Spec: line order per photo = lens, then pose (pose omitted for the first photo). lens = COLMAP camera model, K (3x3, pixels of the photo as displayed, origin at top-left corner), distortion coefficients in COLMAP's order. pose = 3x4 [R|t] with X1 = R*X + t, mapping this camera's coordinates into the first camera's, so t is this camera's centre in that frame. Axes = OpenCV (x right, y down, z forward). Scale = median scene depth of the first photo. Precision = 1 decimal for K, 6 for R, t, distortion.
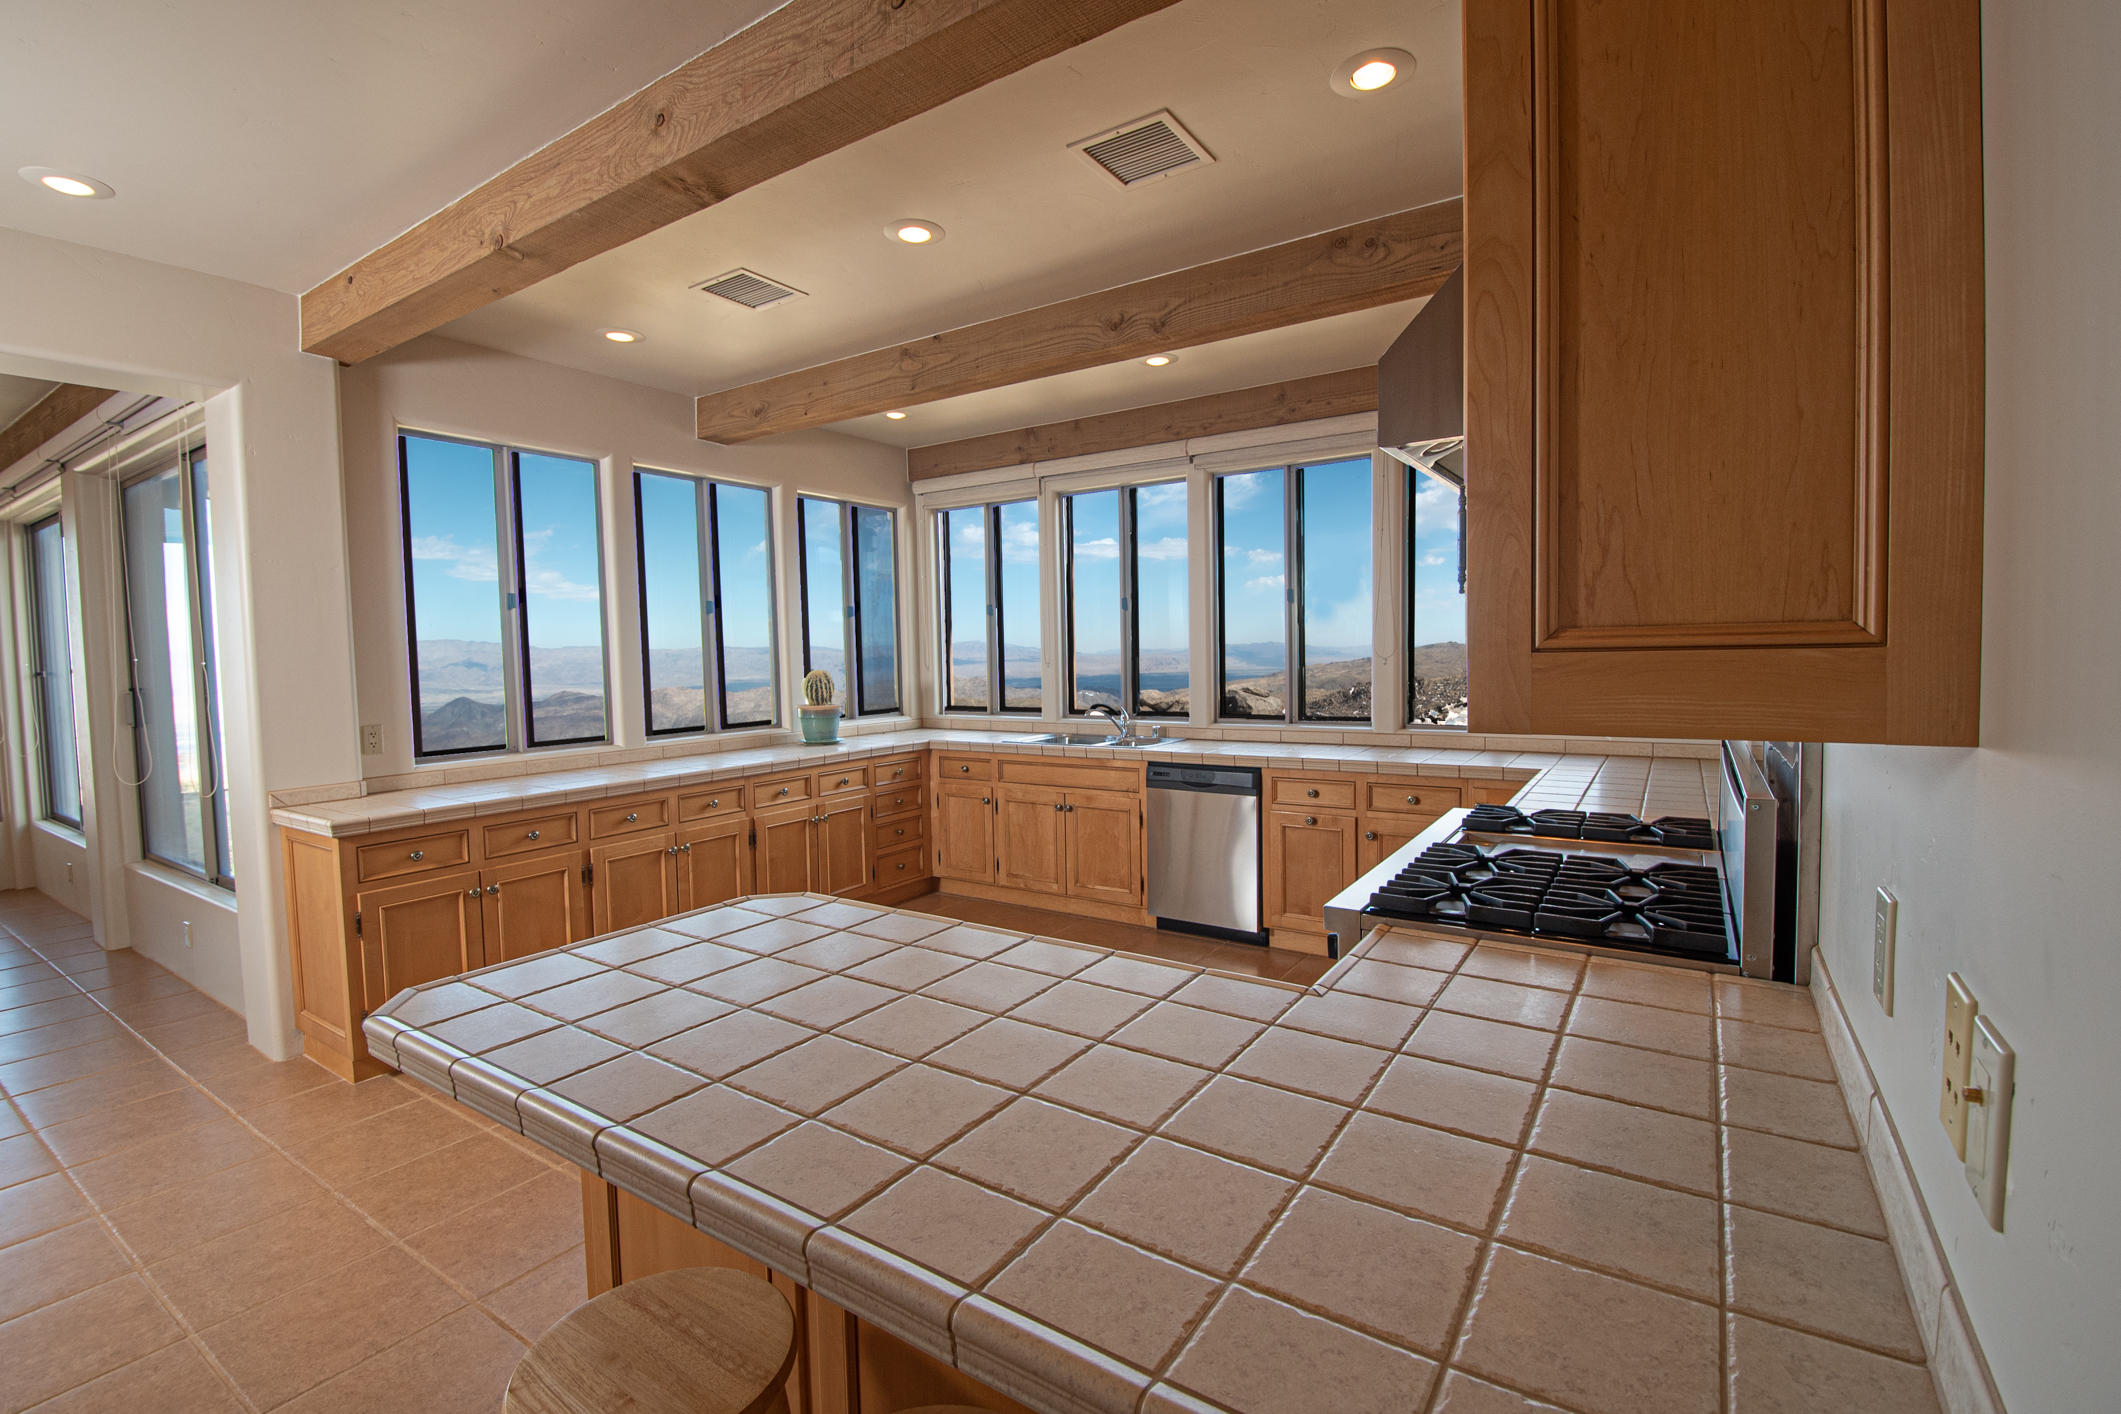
lens RADIAL K [[933.4, 0, 1053.9], [0, 933.4, 704.3], [0, 0, 1]] dist [-0.002404, -0.000173]
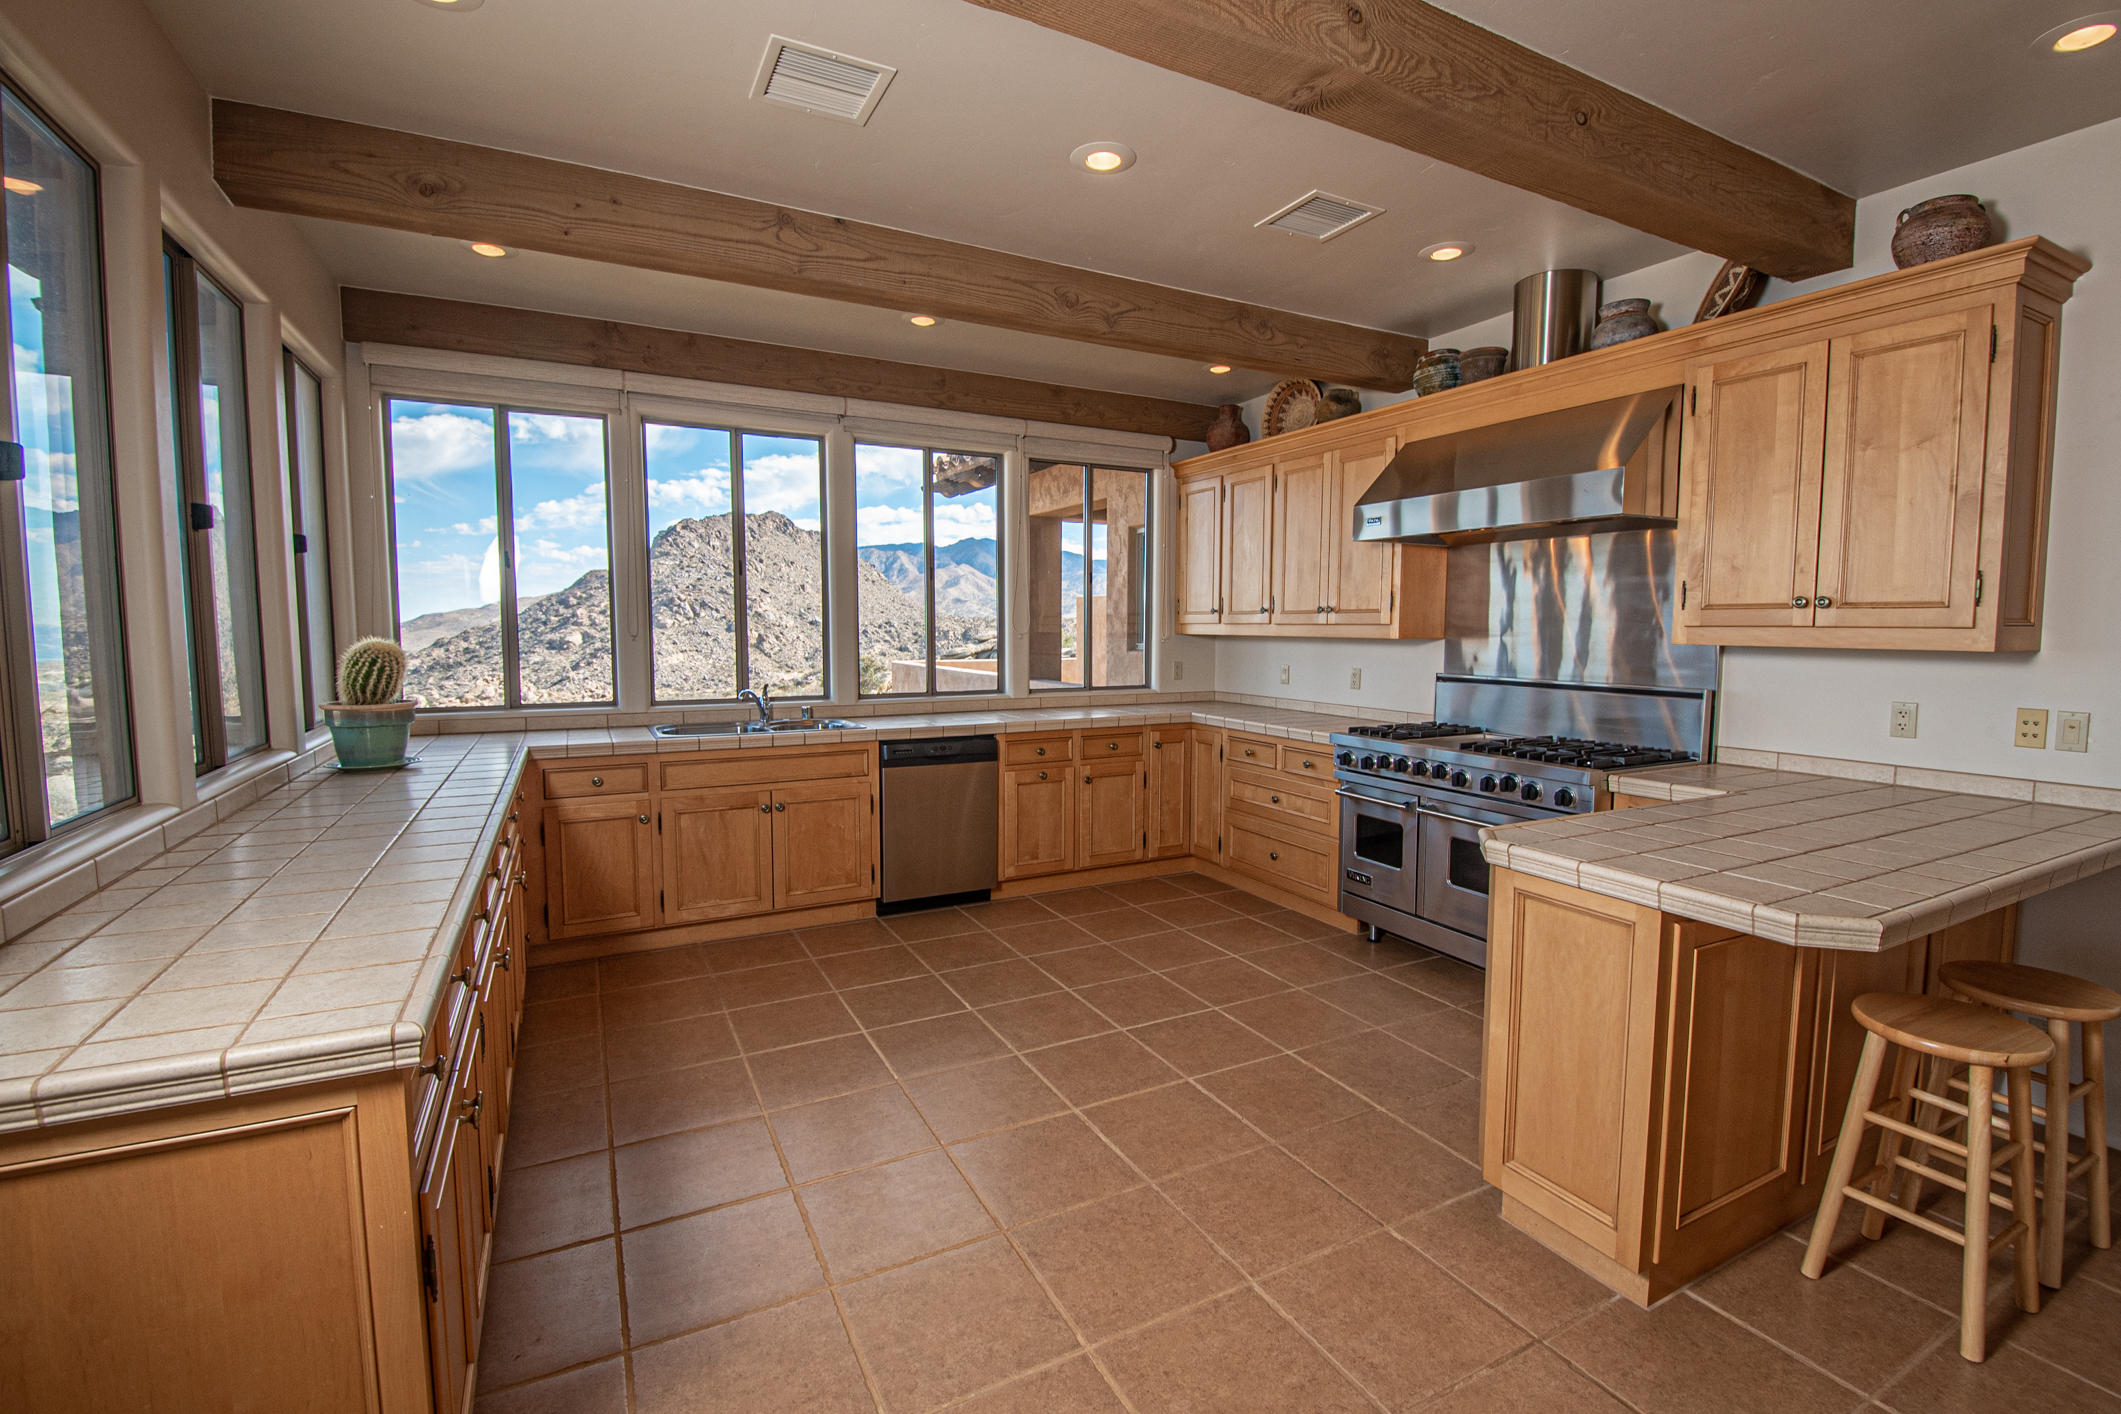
lens RADIAL K [[933.4, 0, 1053.3], [0, 933.4, 697.4], [0, 0, 1]] dist [-0.002404, -0.000173]
pose [[0.477012, -0.052148, 0.877348, -0.595930], [0.035655, 0.998565, 0.039967, -0.012893], [-0.878173, 0.012217, 0.478187, 0.371091]]
